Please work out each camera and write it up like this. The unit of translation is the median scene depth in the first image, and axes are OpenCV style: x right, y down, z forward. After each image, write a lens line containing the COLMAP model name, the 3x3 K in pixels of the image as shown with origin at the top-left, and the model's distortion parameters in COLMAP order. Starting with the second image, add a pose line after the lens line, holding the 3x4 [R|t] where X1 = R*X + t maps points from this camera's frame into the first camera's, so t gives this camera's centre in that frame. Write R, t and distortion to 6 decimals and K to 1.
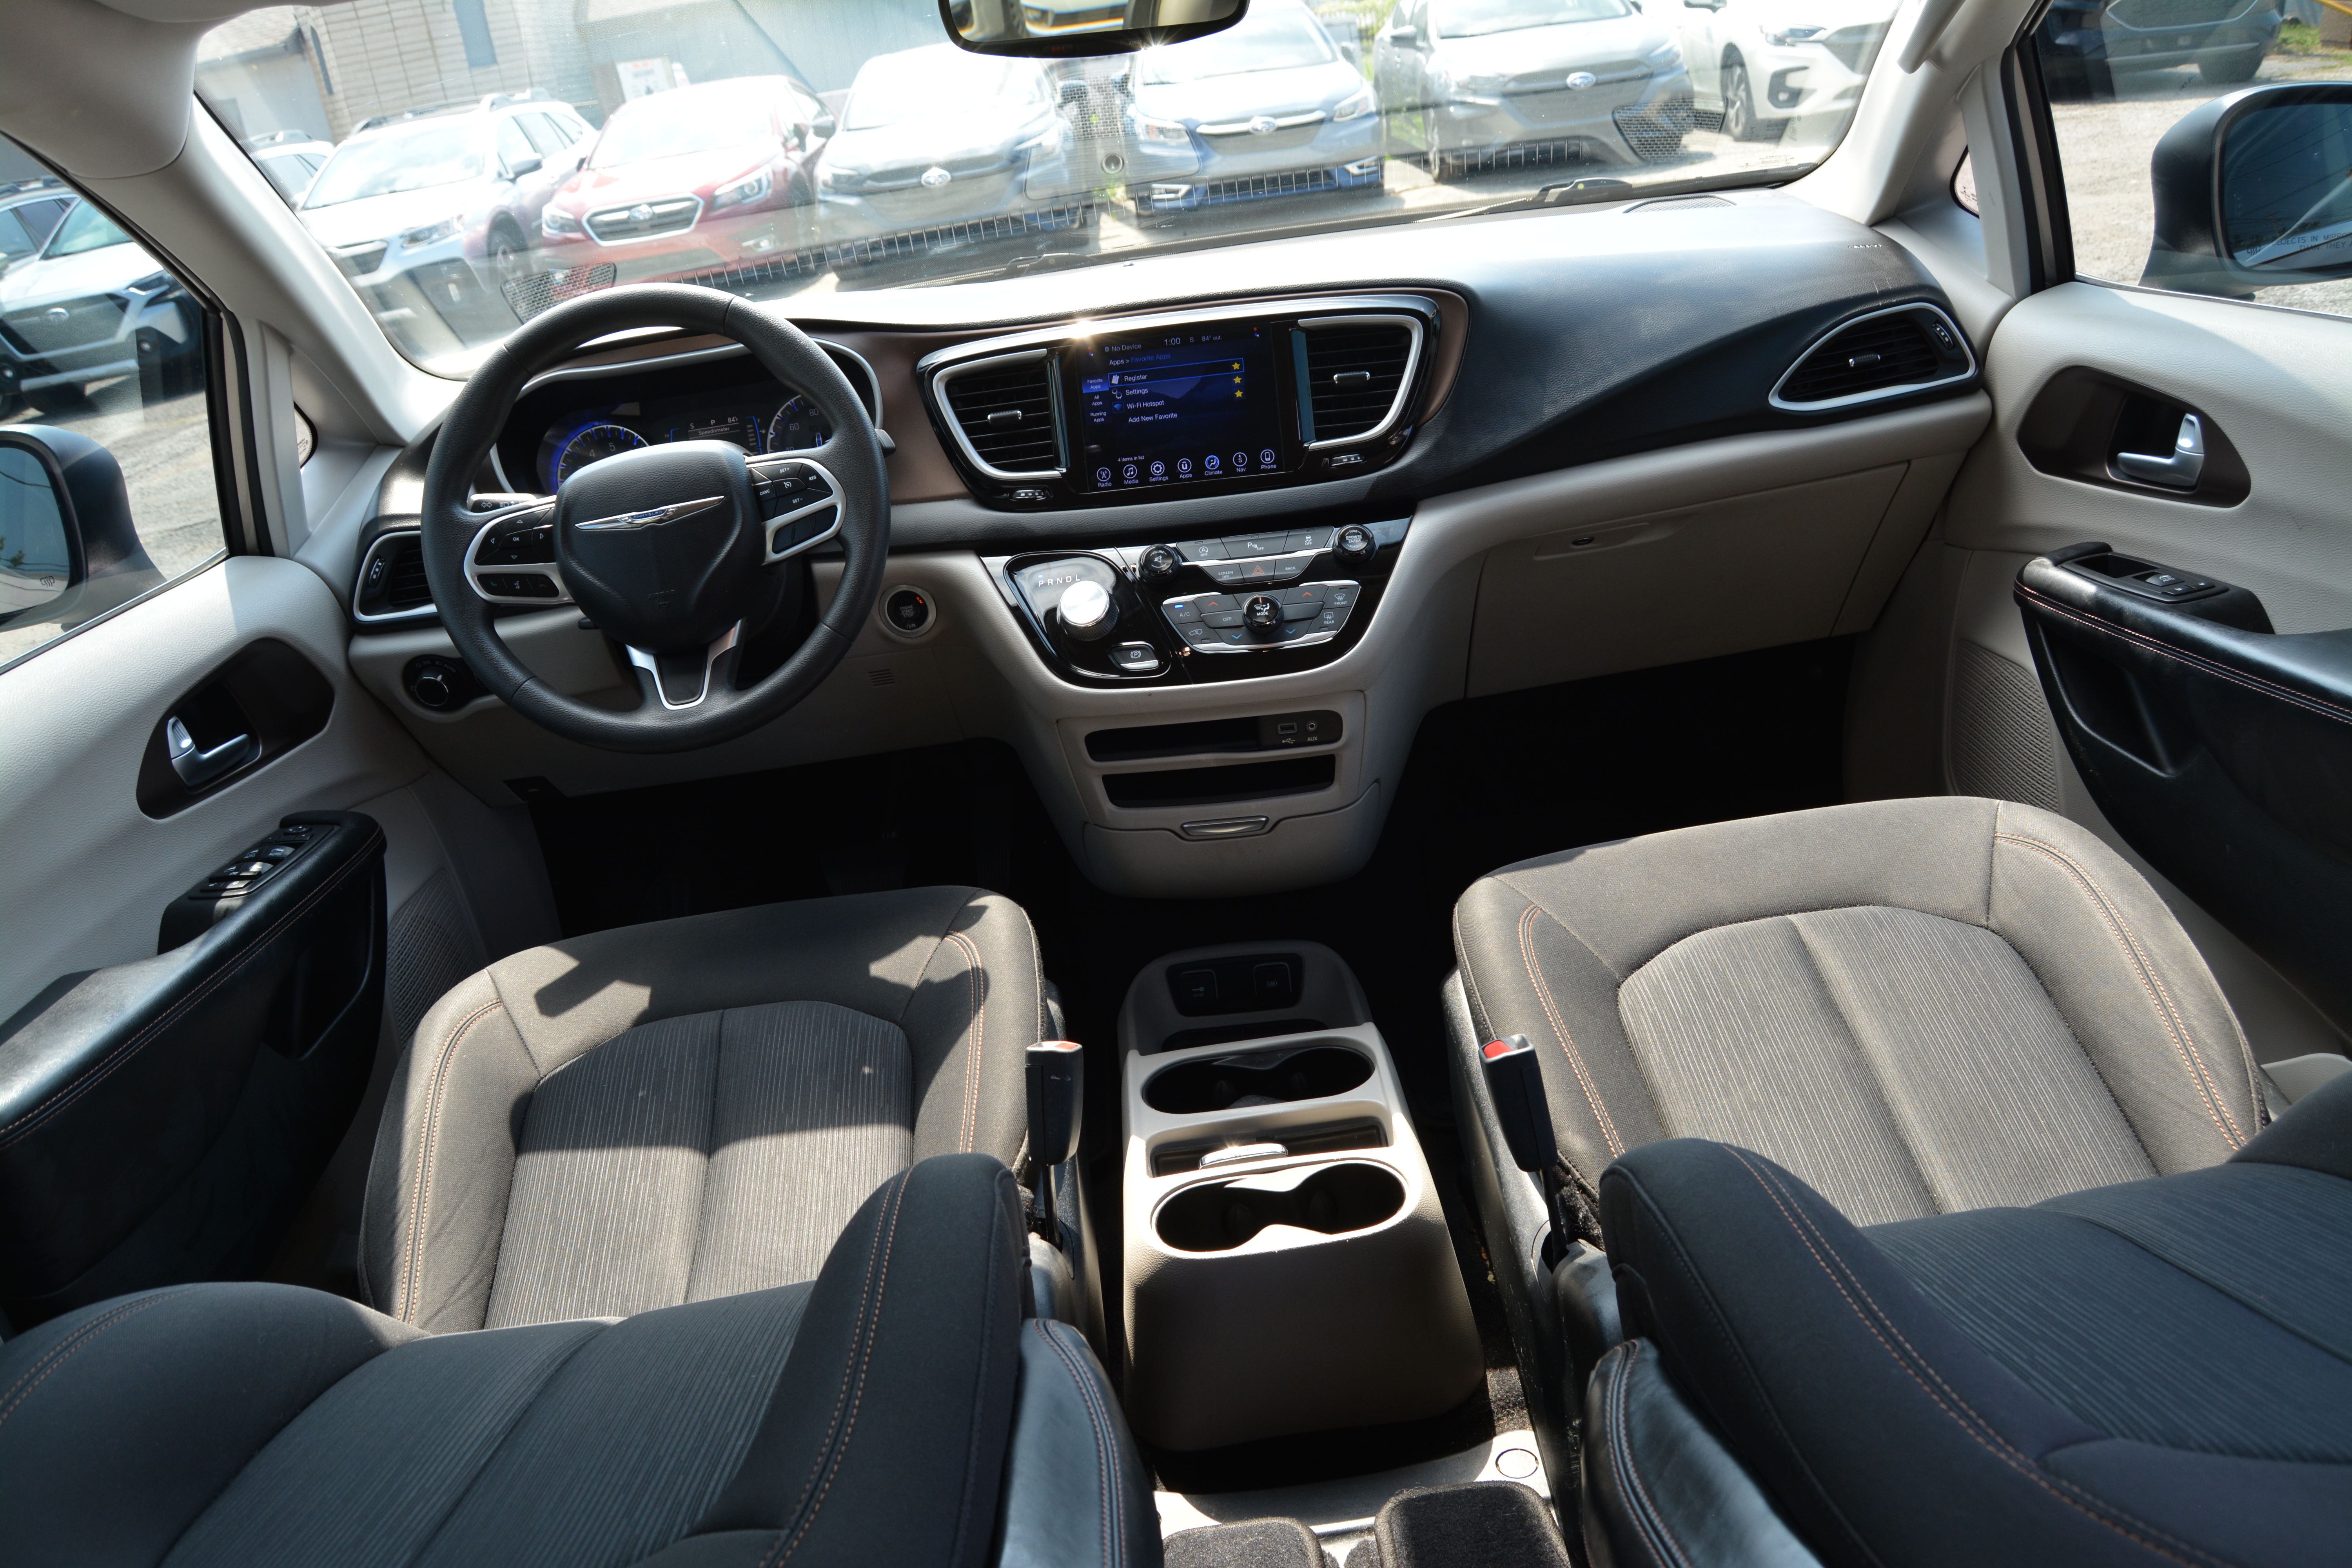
lens RADIAL K [[1840.4, 0, 1176.0], [0, 1840.4, 784.0], [0, 0, 1]] dist [-0.097090, 0.041210]
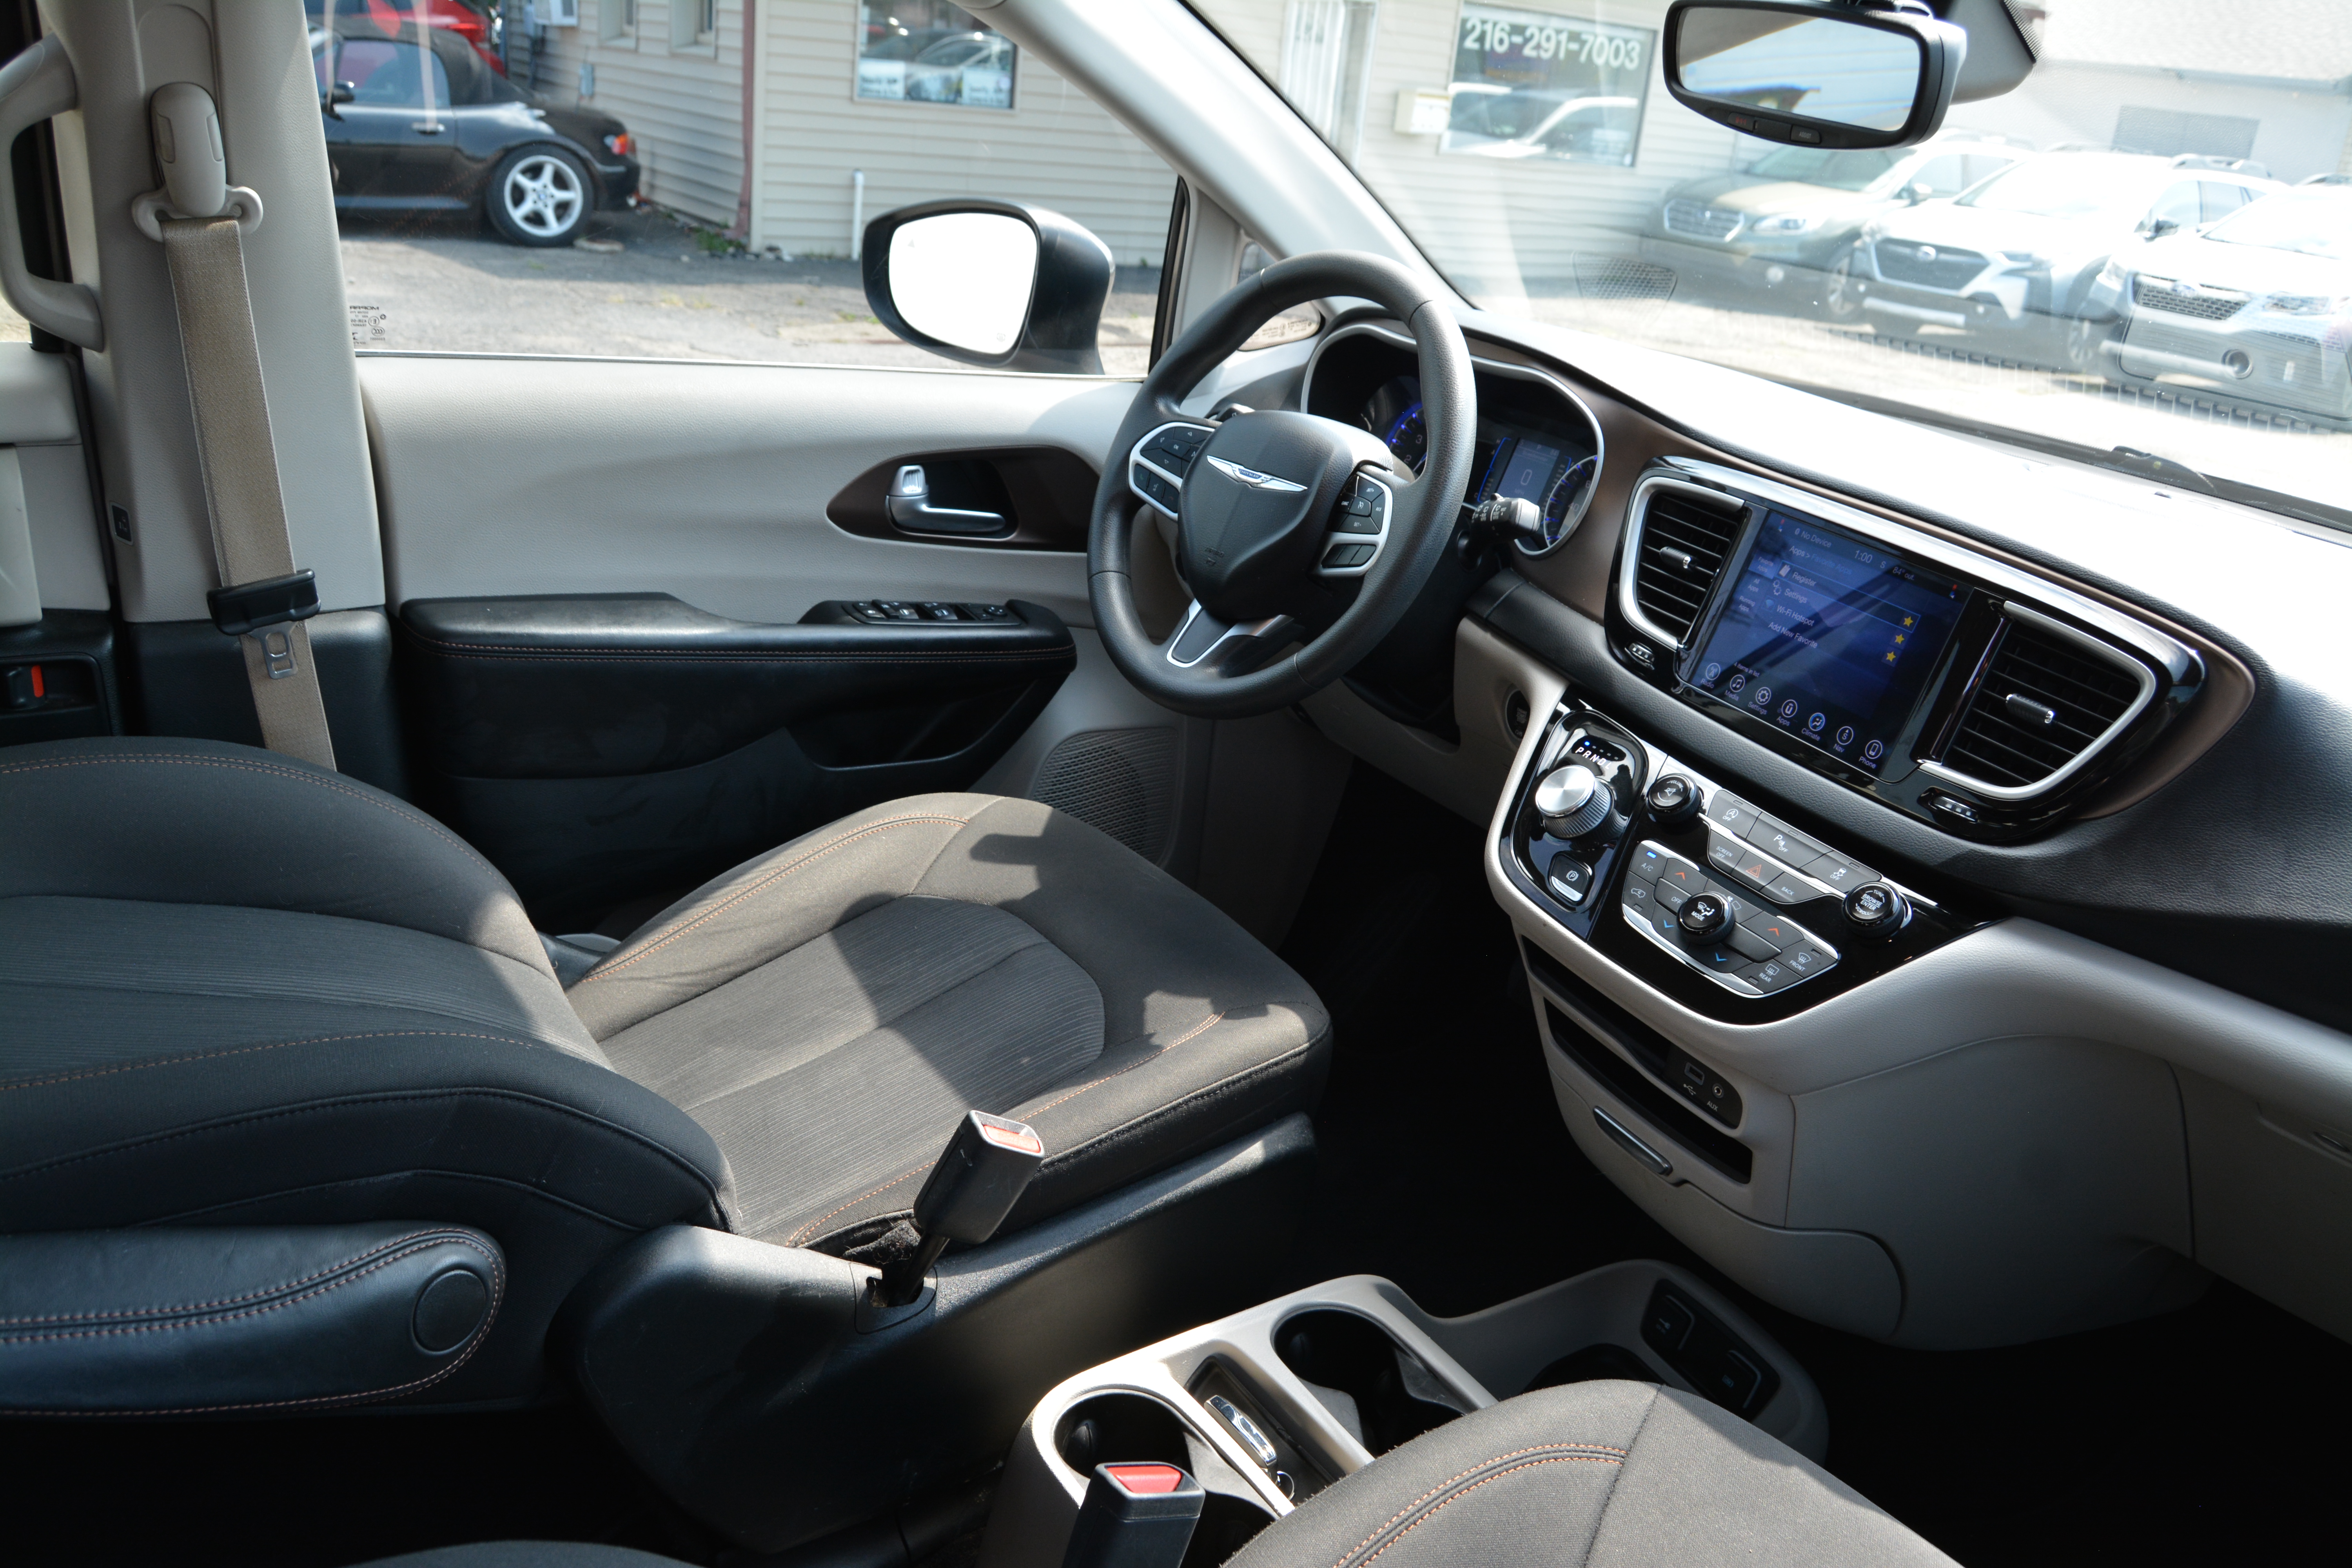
lens RADIAL K [[1840.4, 0, 1176.0], [0, 1840.4, 784.0], [0, 0, 1]] dist [-0.097090, 0.041210]
pose [[0.508066, 0.488302, -0.709528, 0.422826], [-0.489278, 0.841574, 0.228824, -0.196459], [0.708856, 0.230899, 0.666490, 0.335843]]
